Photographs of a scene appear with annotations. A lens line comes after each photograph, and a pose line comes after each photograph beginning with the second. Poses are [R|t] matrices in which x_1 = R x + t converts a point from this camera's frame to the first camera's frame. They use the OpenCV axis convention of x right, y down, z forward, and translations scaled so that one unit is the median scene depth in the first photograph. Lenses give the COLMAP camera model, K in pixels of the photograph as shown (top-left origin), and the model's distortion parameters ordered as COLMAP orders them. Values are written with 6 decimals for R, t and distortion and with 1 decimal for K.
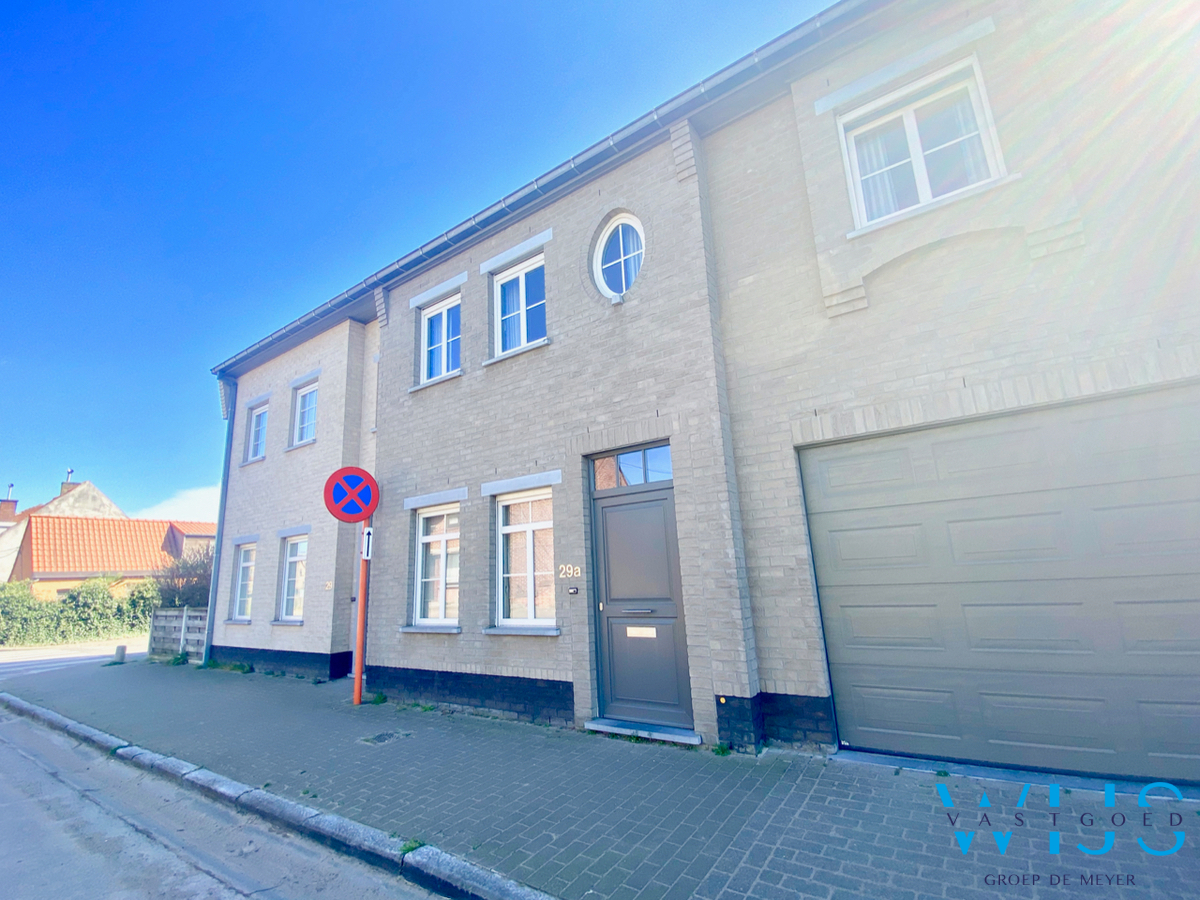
lens RADIAL K [[526.4, 0, 600.0], [0, 526.4, 450.0], [0, 0, 1]] dist [0.025372, -0.020814]
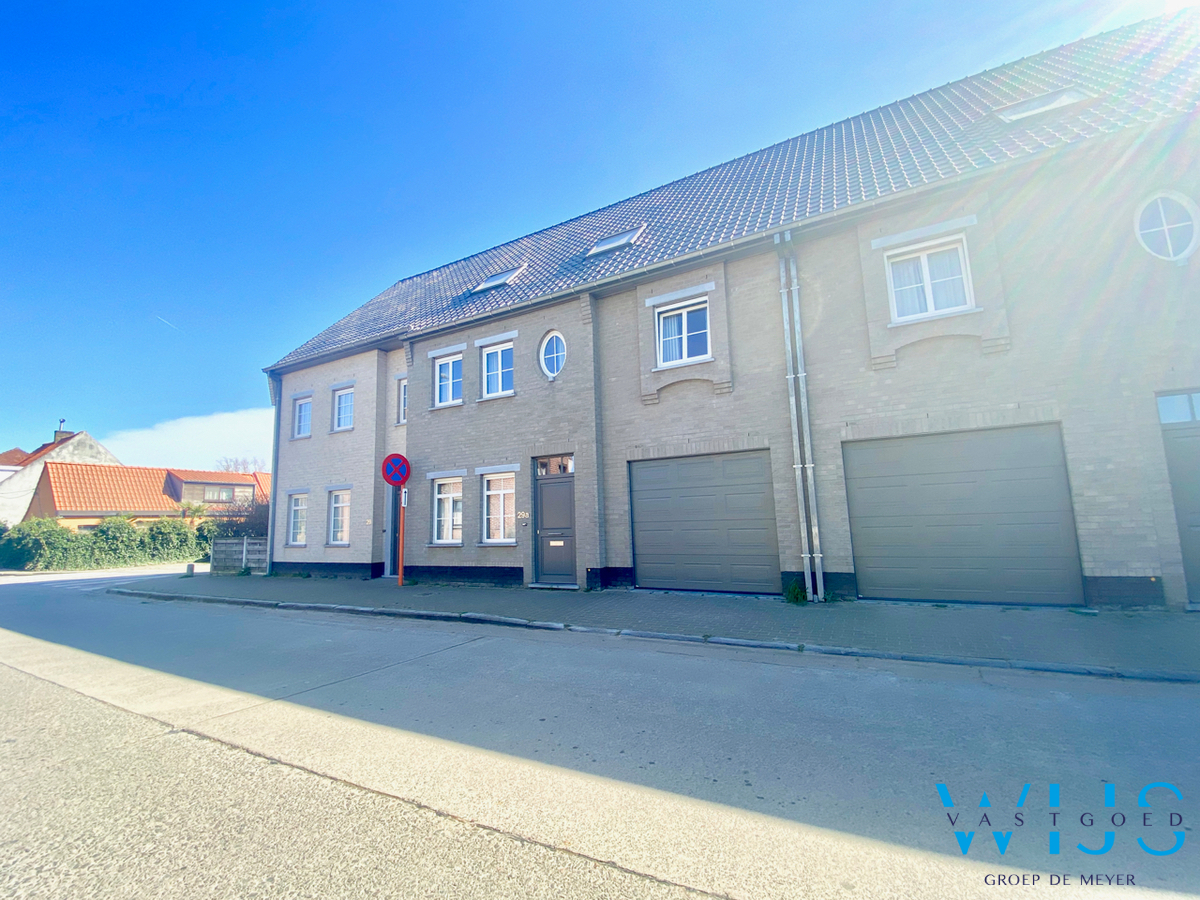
lens RADIAL K [[498.0, 0, 600.0], [0, 498.0, 450.0], [0, 0, 1]] dist [0.009454, -0.016810]
pose [[0.993374, 0.031225, 0.110601, 0.013869], [-0.040522, 0.995739, 0.082834, -0.157627], [-0.107543, -0.086767, 0.990407, -0.754775]]
